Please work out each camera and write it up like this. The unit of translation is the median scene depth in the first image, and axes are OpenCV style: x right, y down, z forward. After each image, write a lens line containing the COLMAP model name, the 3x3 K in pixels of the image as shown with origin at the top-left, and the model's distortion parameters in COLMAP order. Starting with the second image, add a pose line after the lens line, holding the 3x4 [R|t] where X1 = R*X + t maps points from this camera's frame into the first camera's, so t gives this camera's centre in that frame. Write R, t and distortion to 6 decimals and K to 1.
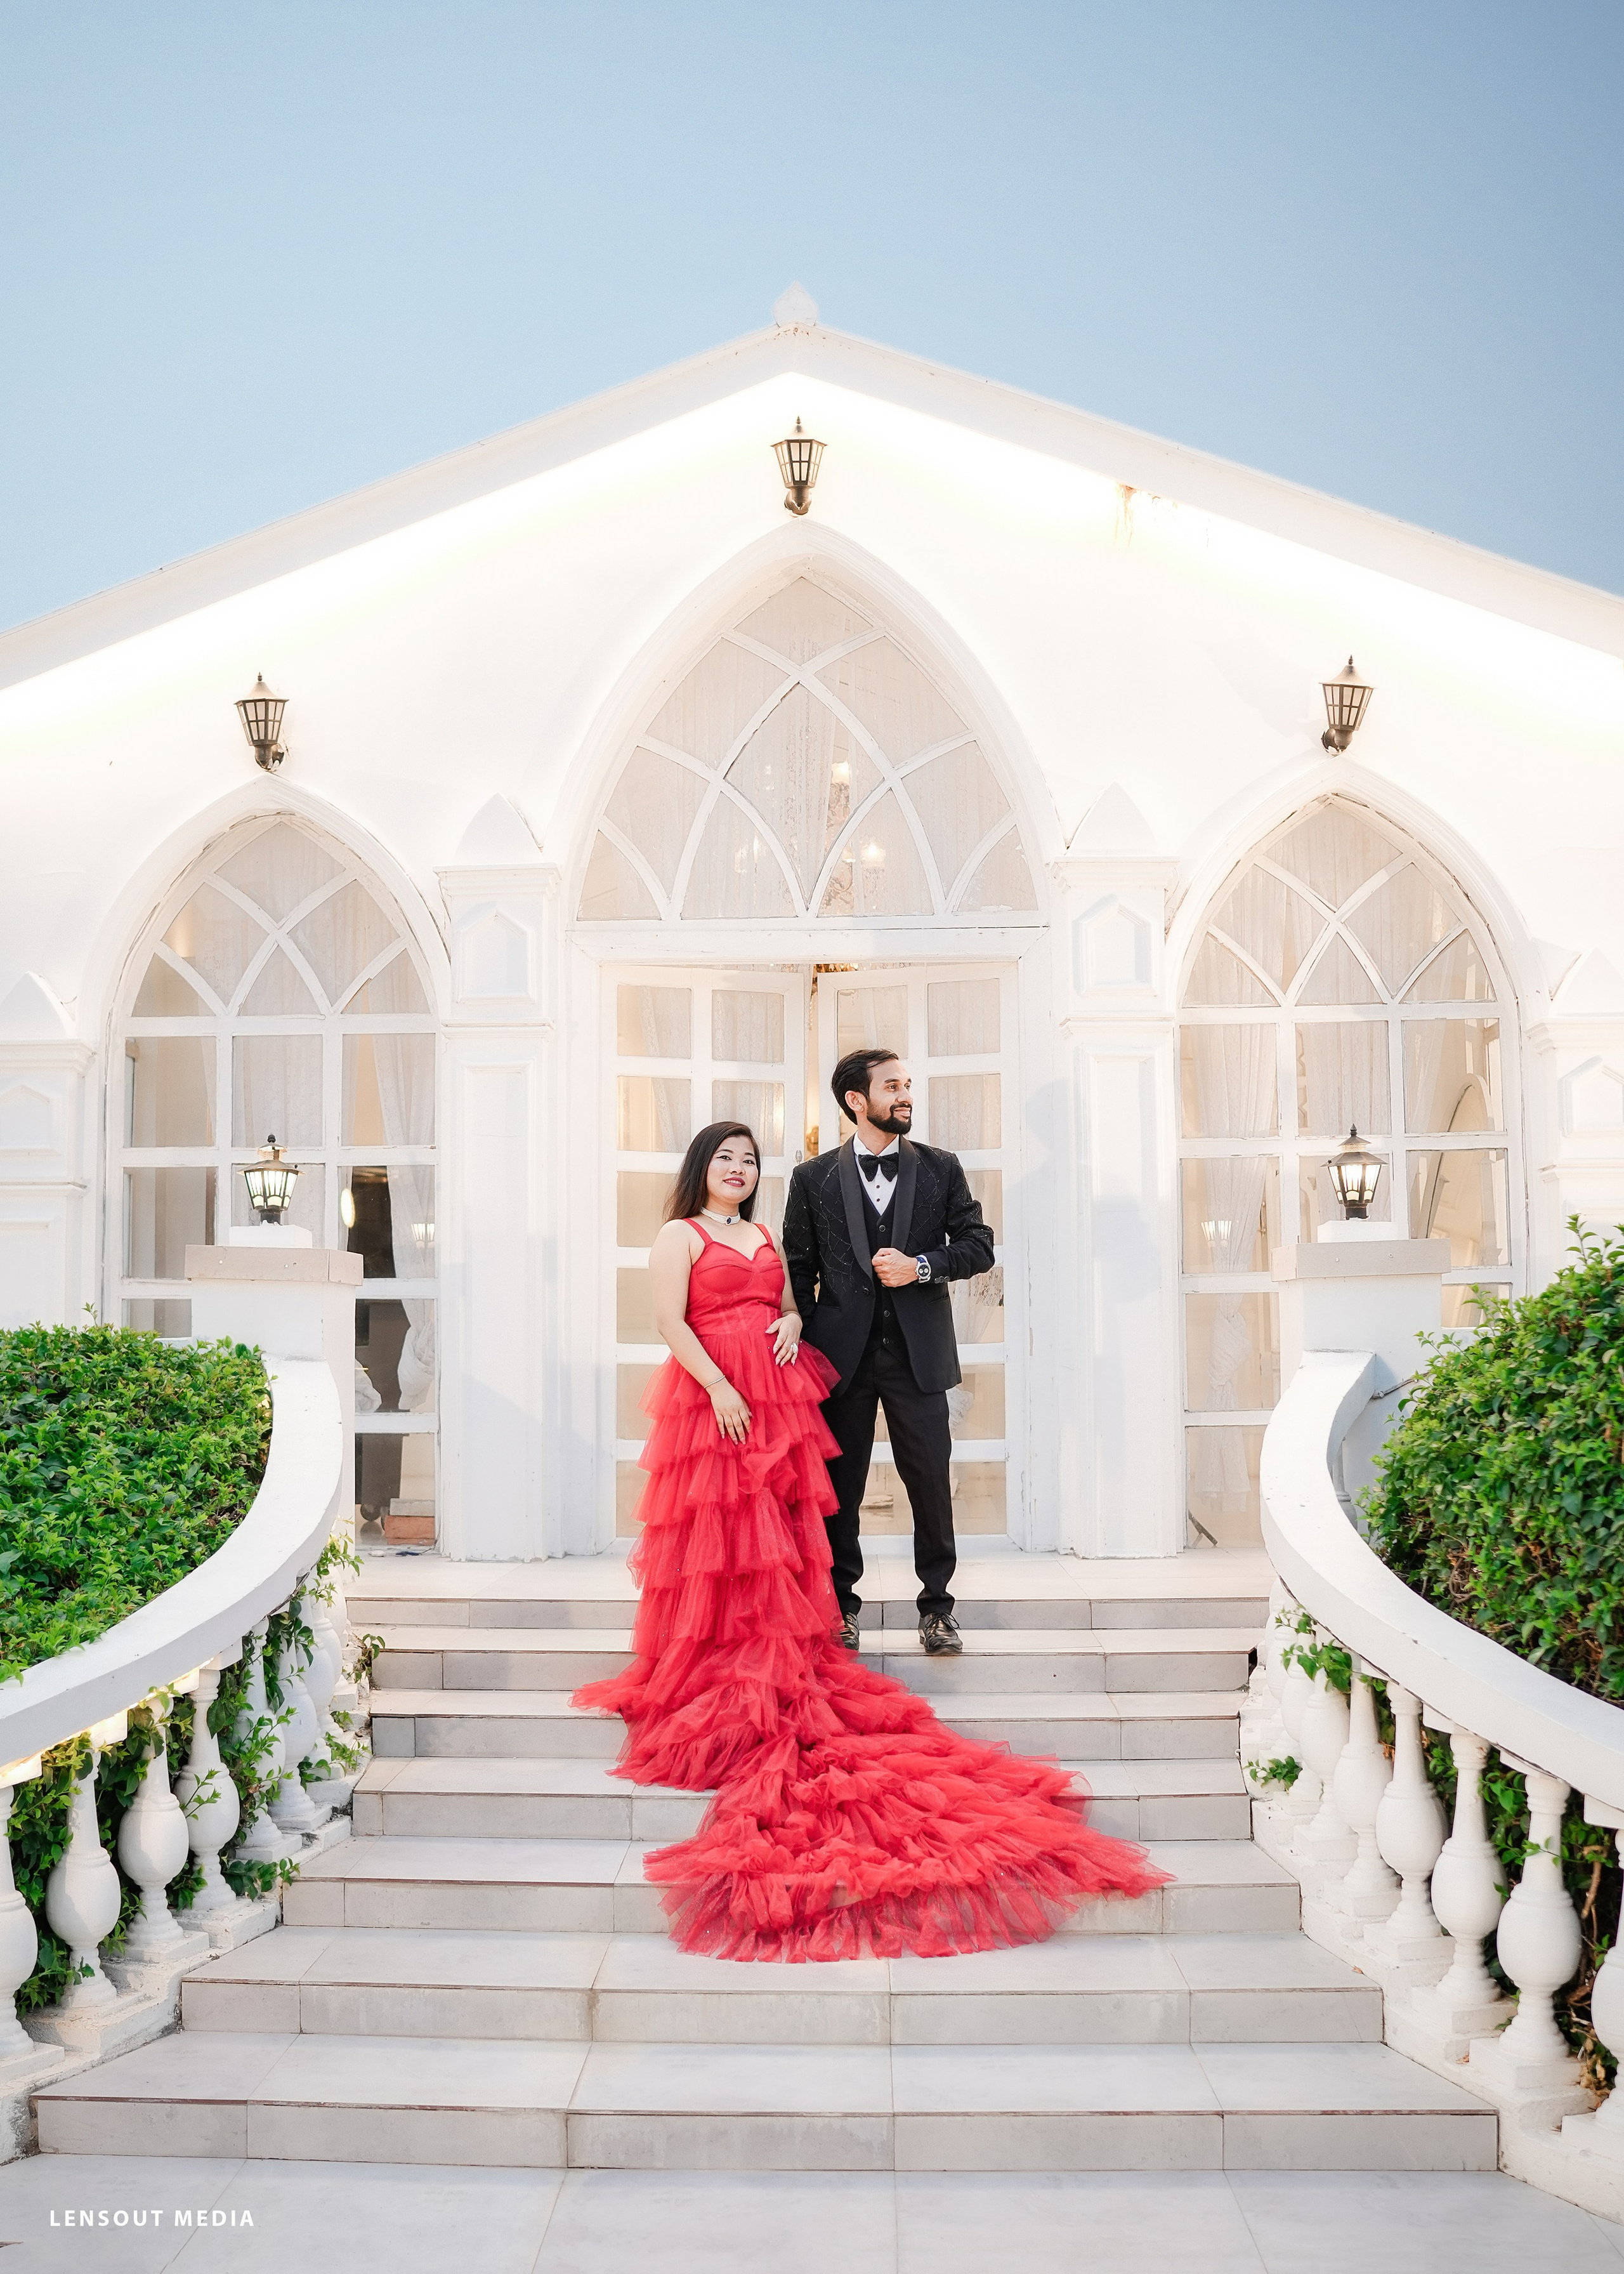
lens RADIAL K [[2453.8, 0, 787.3], [0, 2453.8, 1158.0], [0, 0, 1]] dist [-0.112492, 0.000000]
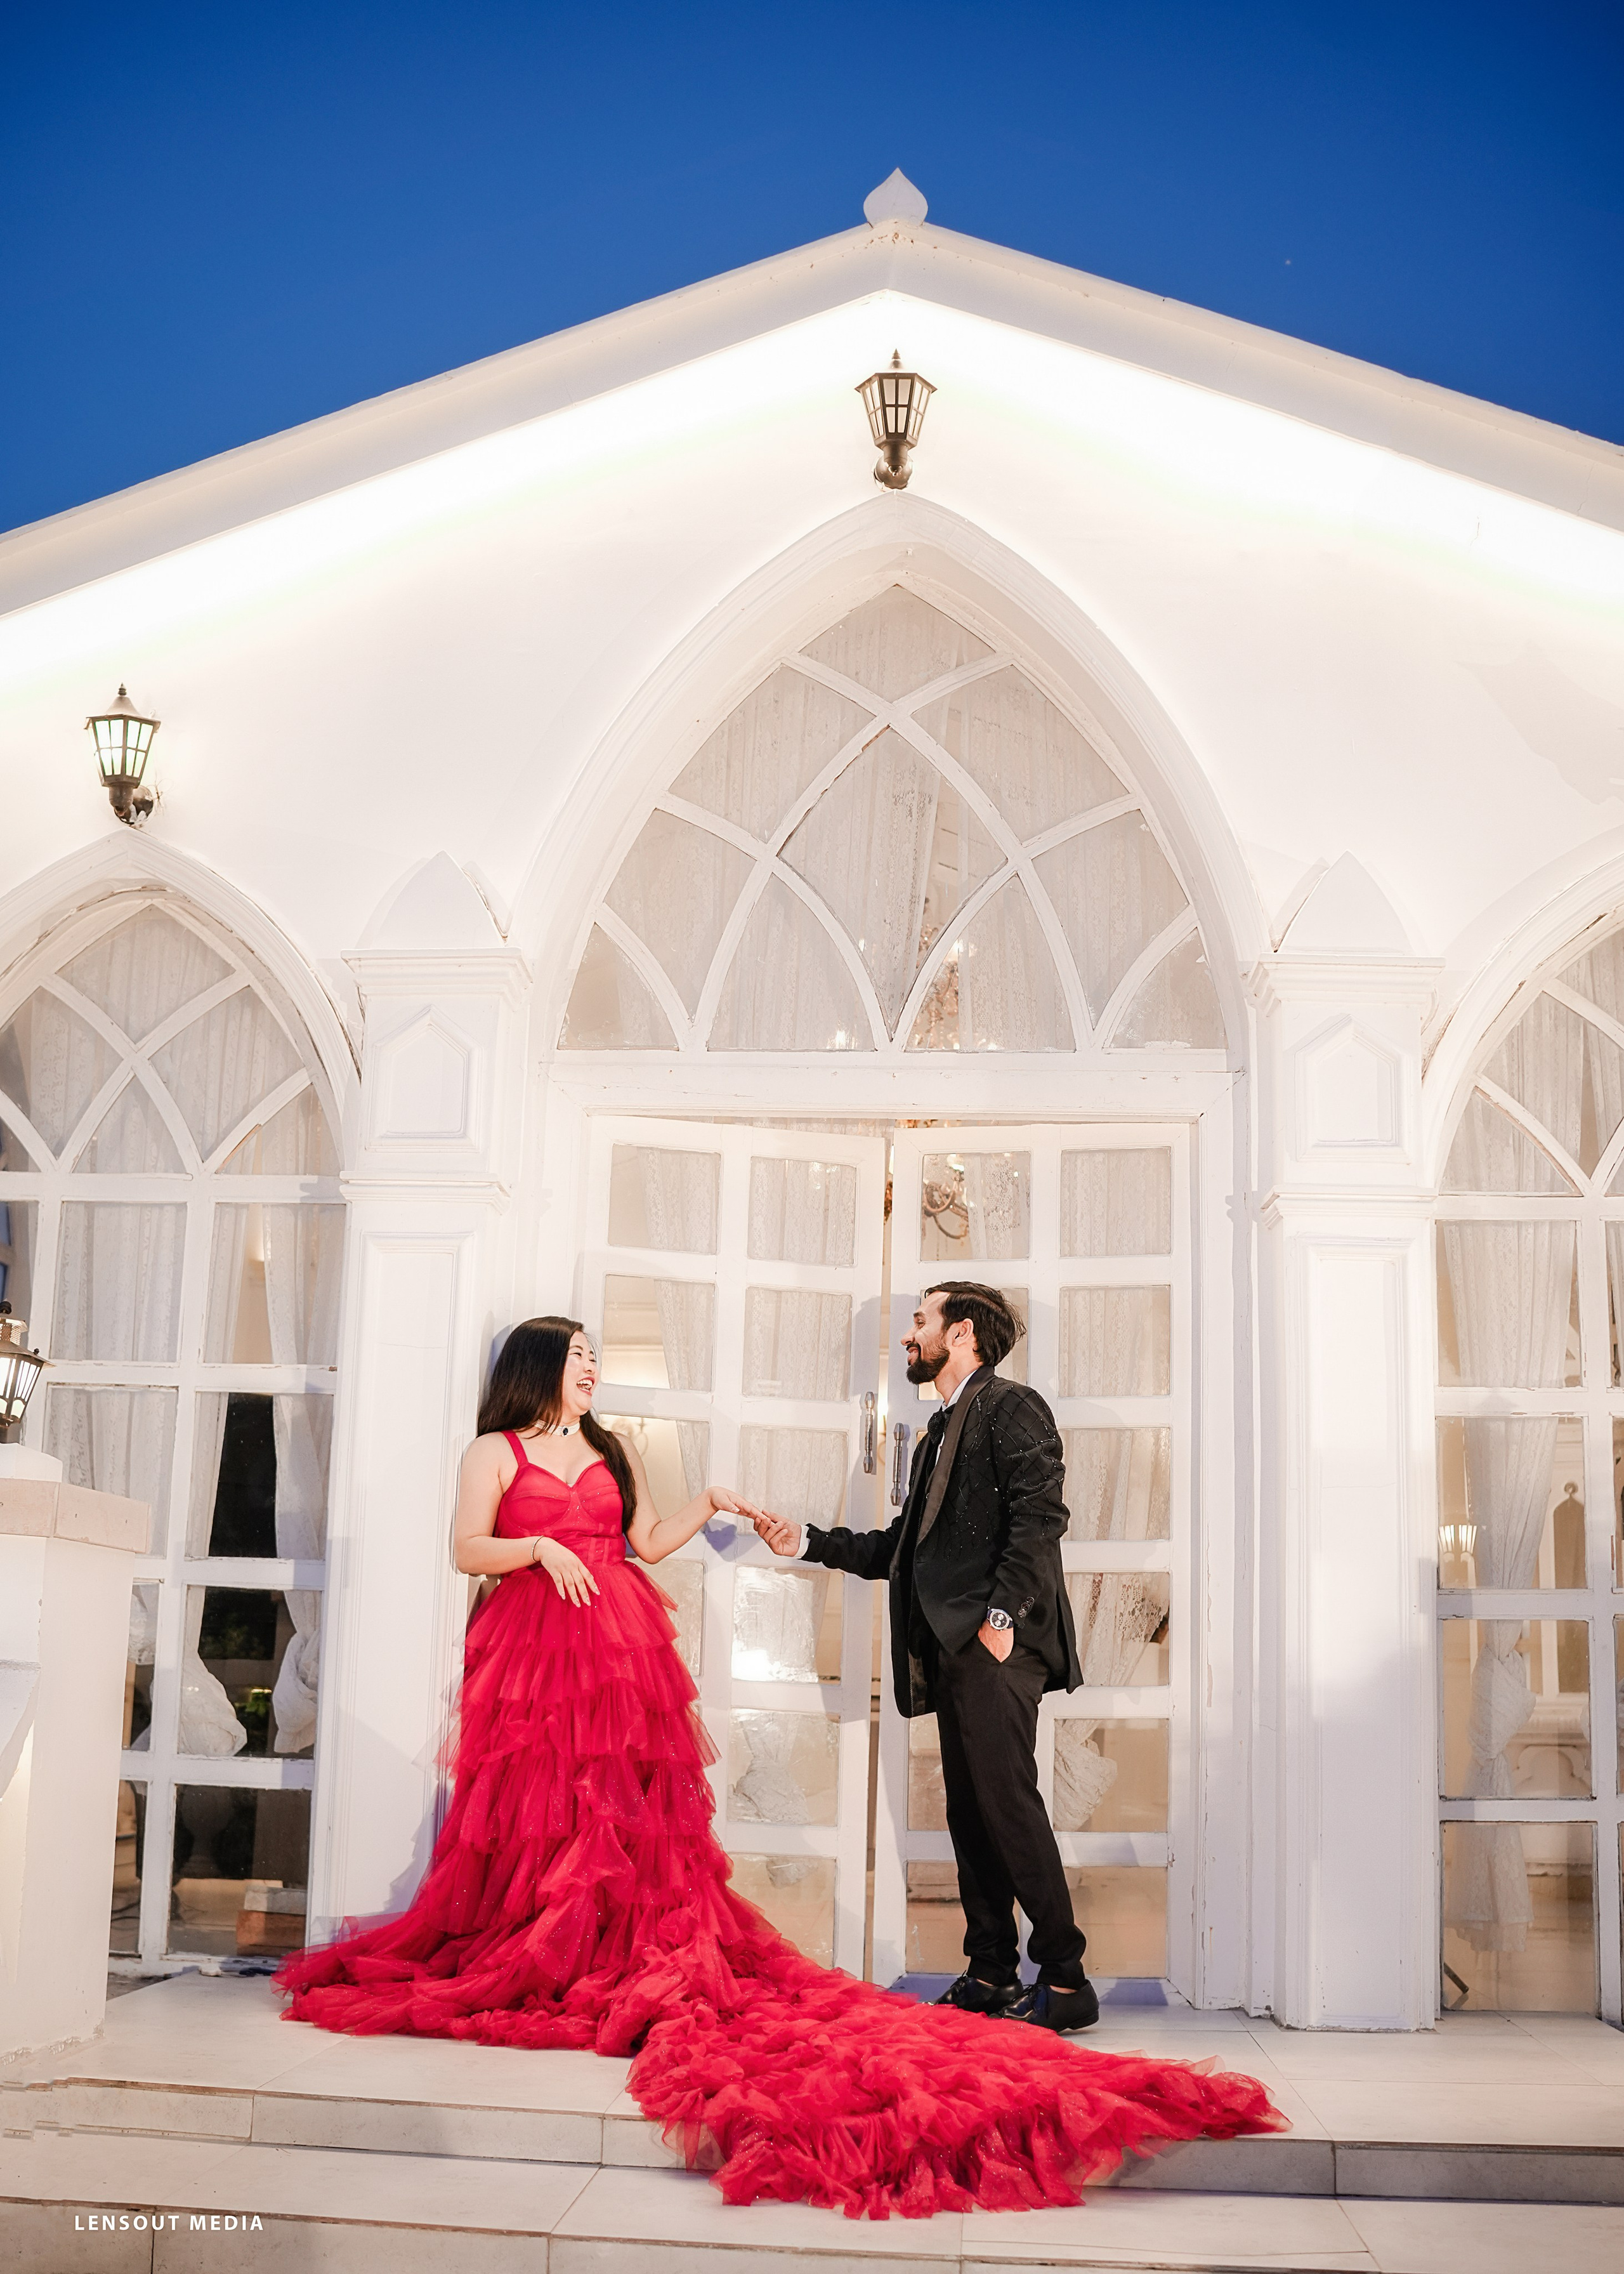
lens RADIAL K [[2453.8, 0, 814.6], [0, 2453.8, 1212.8], [0, 0, 1]] dist [-0.112492, 0.000000]
pose [[0.998701, 0.025684, -0.044014, 0.018821], [-0.030300, 0.993728, -0.107639, 0.022610], [0.040973, 0.108833, 0.993215, 0.333455]]
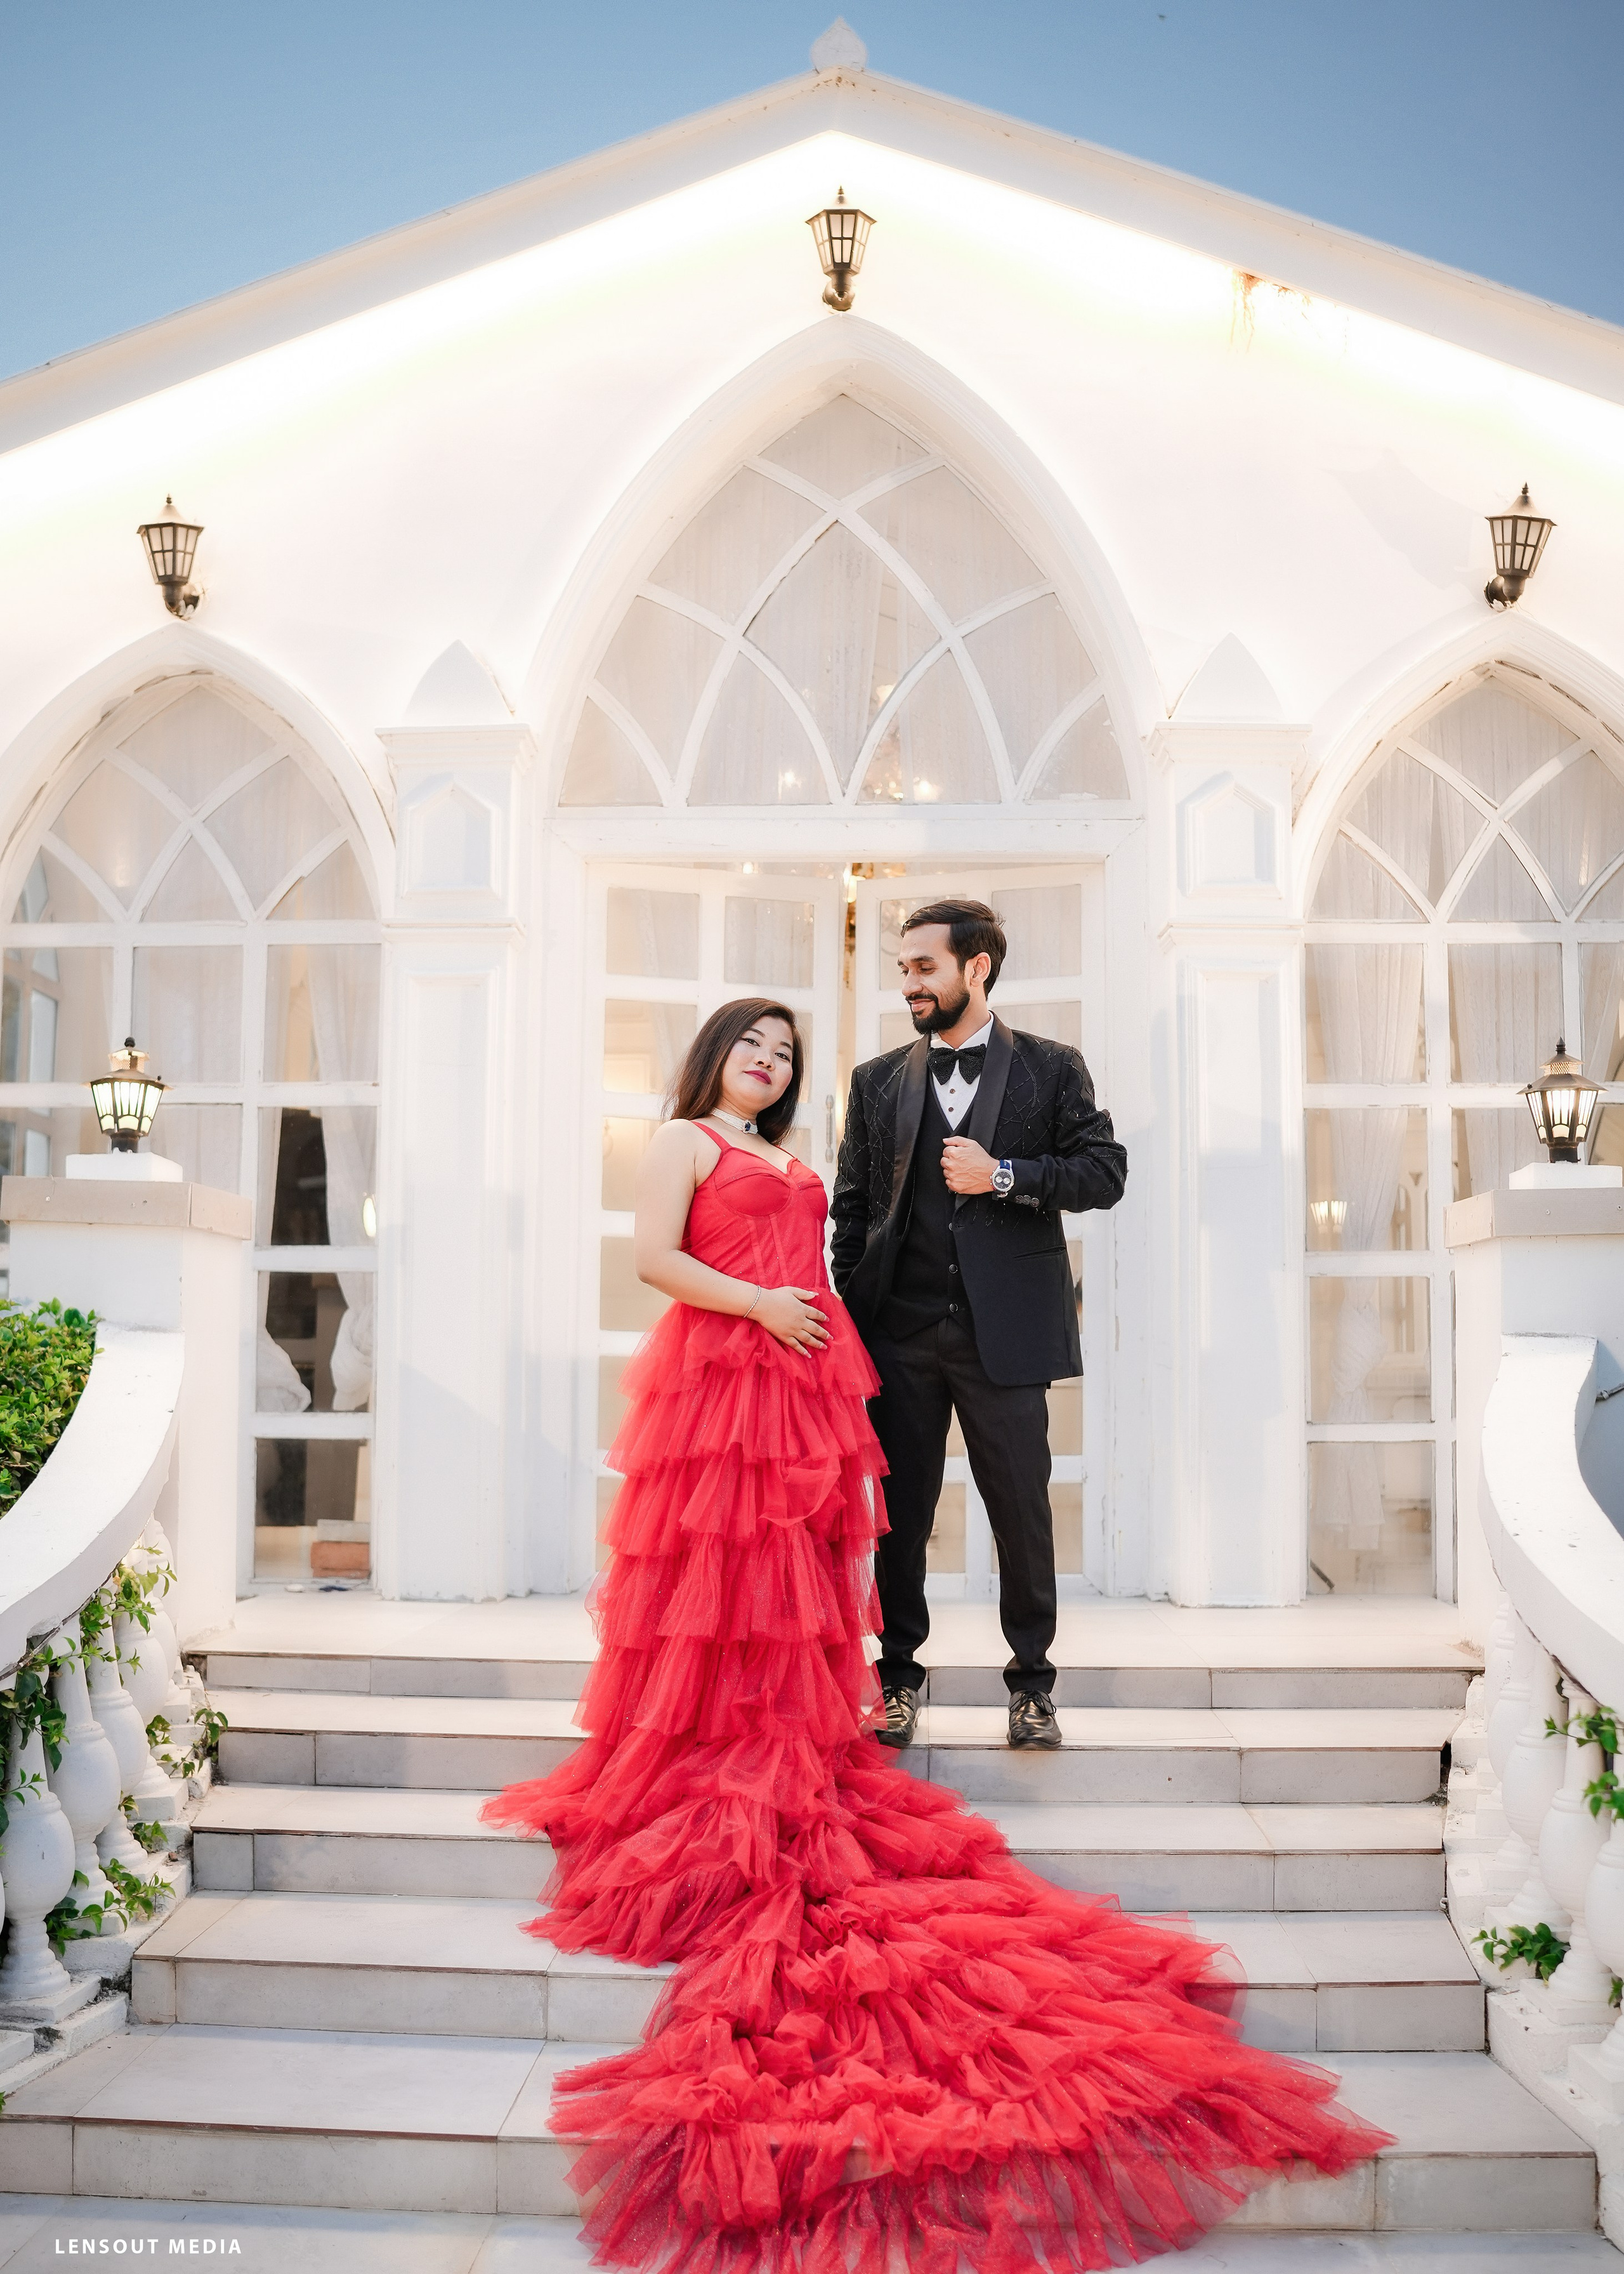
lens RADIAL K [[2453.8, 0, 830.4], [0, 2453.8, 1213.3], [0, 0, 1]] dist [-0.112492, 0.000000]
pose [[0.999929, 0.011831, -0.001421, 0.006576], [-0.011814, 0.999860, 0.011862, 0.027620], [0.001561, -0.011844, 0.999929, 0.201822]]
